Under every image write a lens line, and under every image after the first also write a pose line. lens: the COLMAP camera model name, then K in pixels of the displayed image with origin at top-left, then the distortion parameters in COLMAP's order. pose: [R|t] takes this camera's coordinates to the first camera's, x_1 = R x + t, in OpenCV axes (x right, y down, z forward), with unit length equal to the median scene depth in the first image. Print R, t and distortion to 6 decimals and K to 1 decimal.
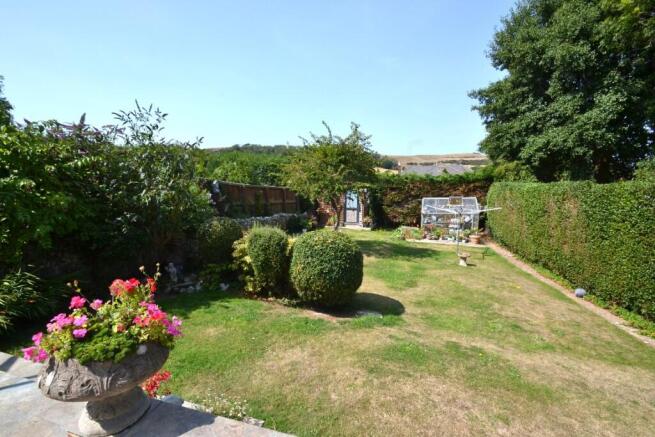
lens RADIAL K [[291.3, 0, 324.5], [0, 291.3, 235.7], [0, 0, 1]] dist [0.013602, -0.016043]
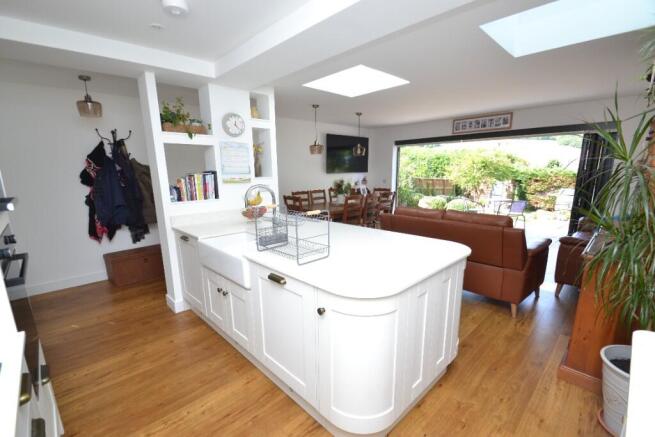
lens RADIAL K [[291.3, 0, 324.5], [0, 291.3, 235.7], [0, 0, 1]] dist [0.013602, -0.016043]
pose [[0.871158, 0.107277, -0.479140, 0.076195], [-0.085882, 0.994089, 0.066423, 0.085821], [0.483433, -0.016715, 0.875222, -0.663122]]
